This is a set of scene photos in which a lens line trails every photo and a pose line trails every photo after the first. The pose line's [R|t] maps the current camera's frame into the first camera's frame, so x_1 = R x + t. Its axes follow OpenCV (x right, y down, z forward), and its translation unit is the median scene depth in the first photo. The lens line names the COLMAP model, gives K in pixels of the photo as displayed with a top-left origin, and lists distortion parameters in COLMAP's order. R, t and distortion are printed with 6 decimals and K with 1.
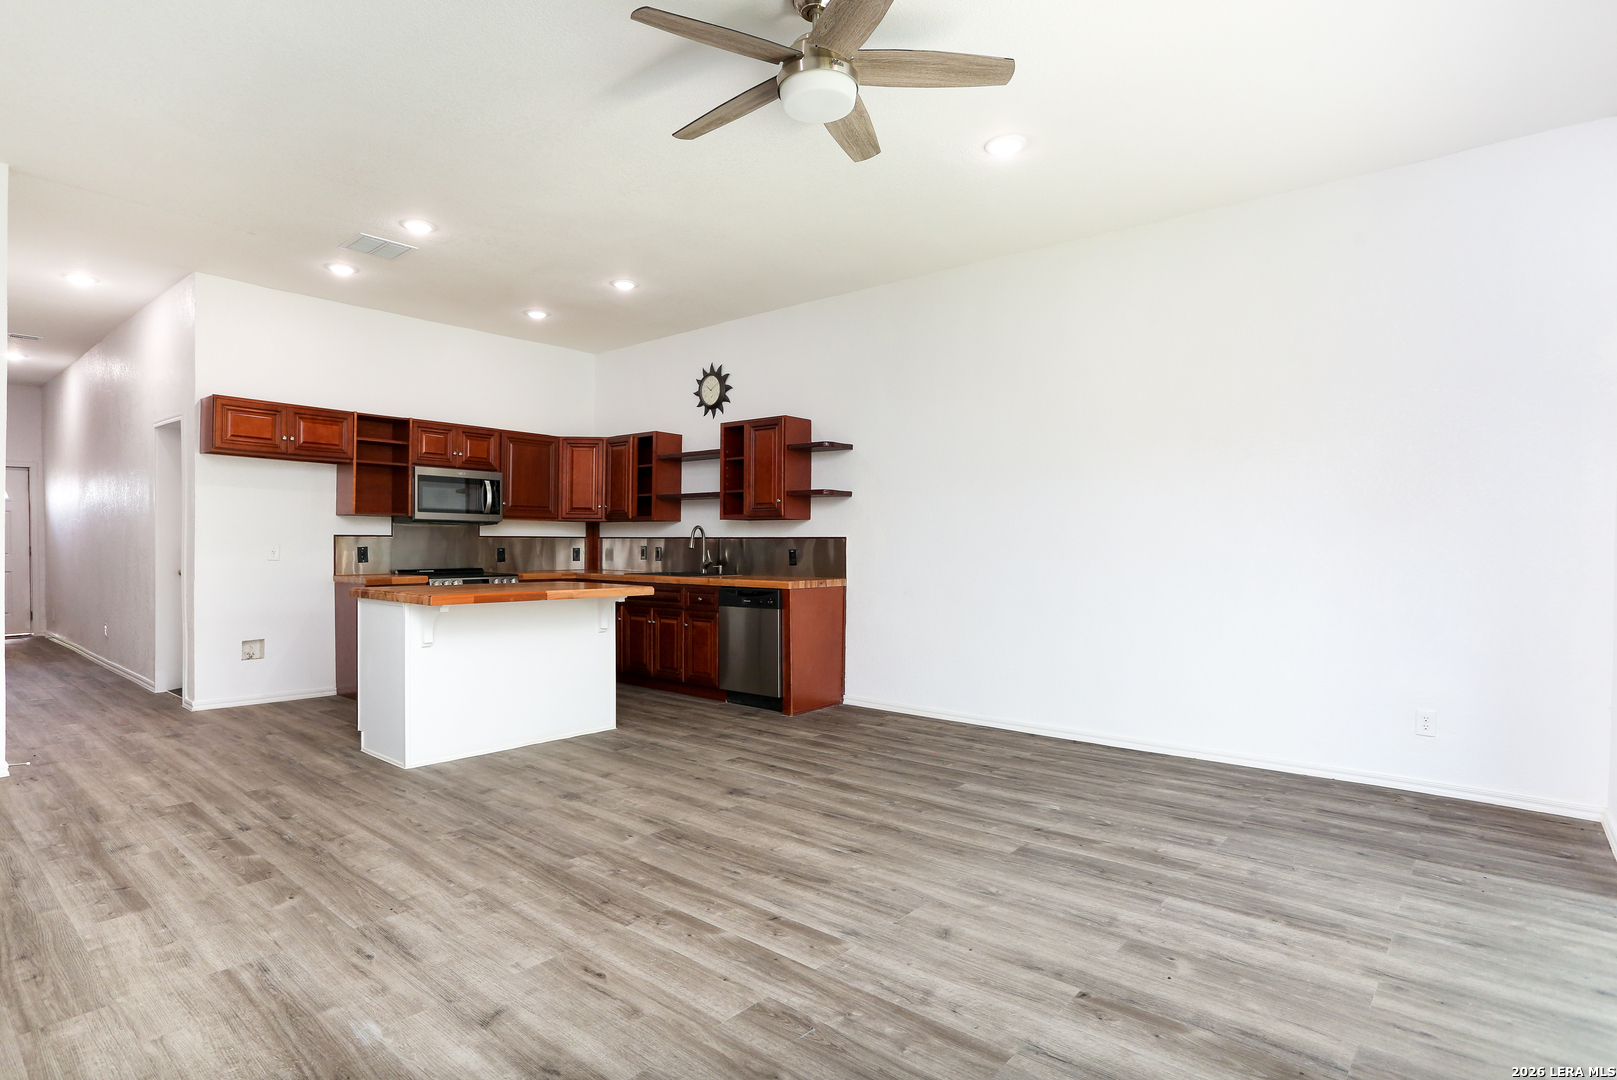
lens RADIAL K [[855.0, 0, 782.5], [0, 855.0, 565.0], [0, 0, 1]] dist [-0.016794, 0.005953]
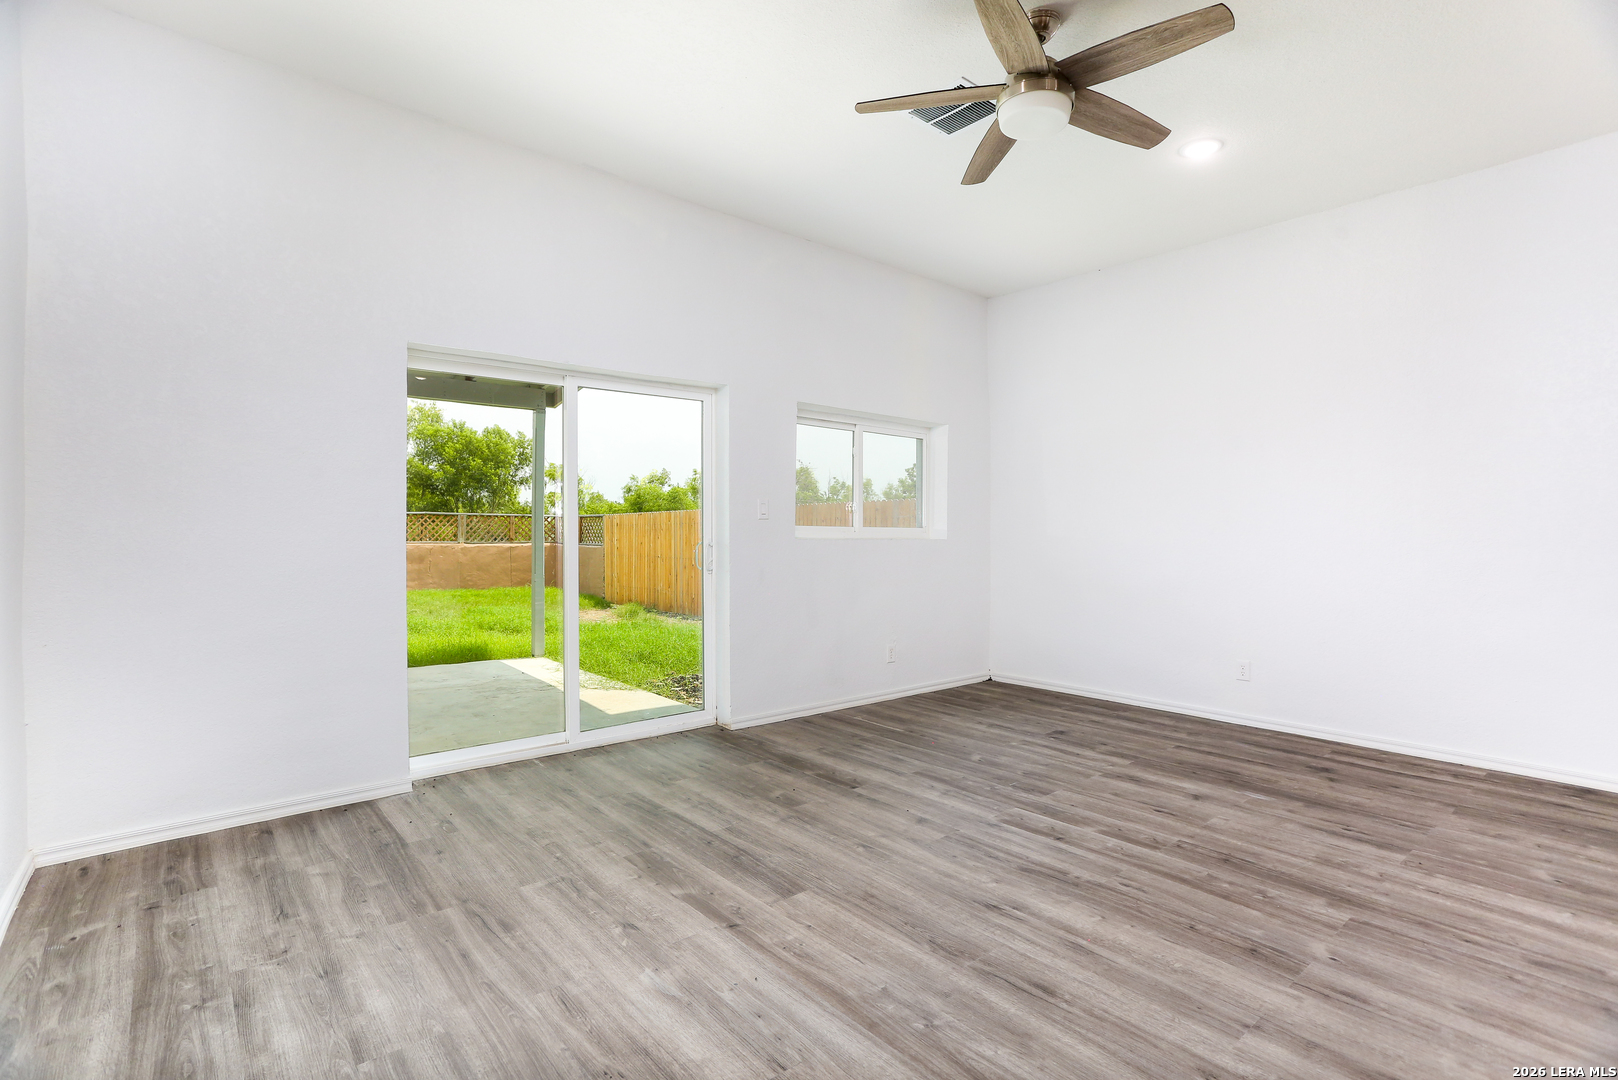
lens RADIAL K [[784.2, 0, 812.0], [0, 784.2, 533.9], [0, 0, 1]] dist [-0.002747, 0.006891]
pose [[-0.992762, -0.011966, 0.119503, 0.142591], [-0.008622, 0.999558, 0.028464, -0.030568], [-0.119791, 0.027227, -0.992426, 1.445805]]
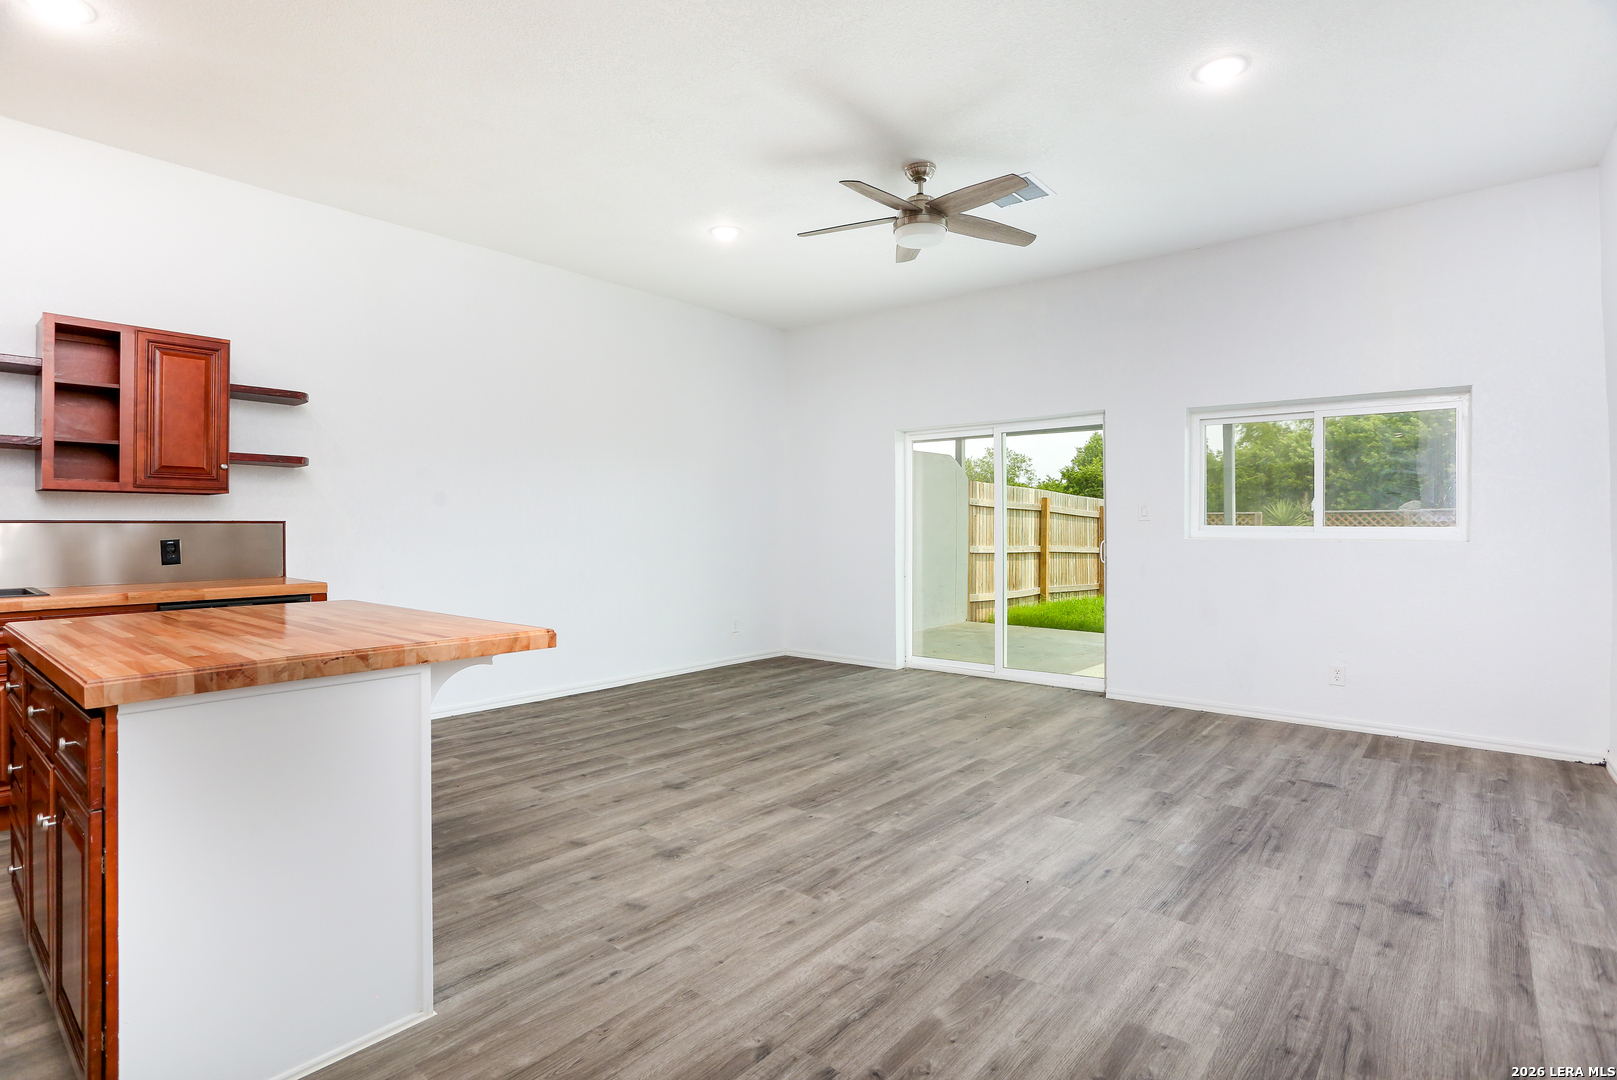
lens RADIAL K [[797.3, 0, 803.4], [0, 797.3, 534.9], [0, 0, 1]] dist [-0.040657, 0.005428]
pose [[-0.030131, -0.014382, 0.999442, -0.983006], [0.023667, 0.999606, 0.015098, -0.032277], [-0.999266, 0.024109, -0.029779, 0.895961]]
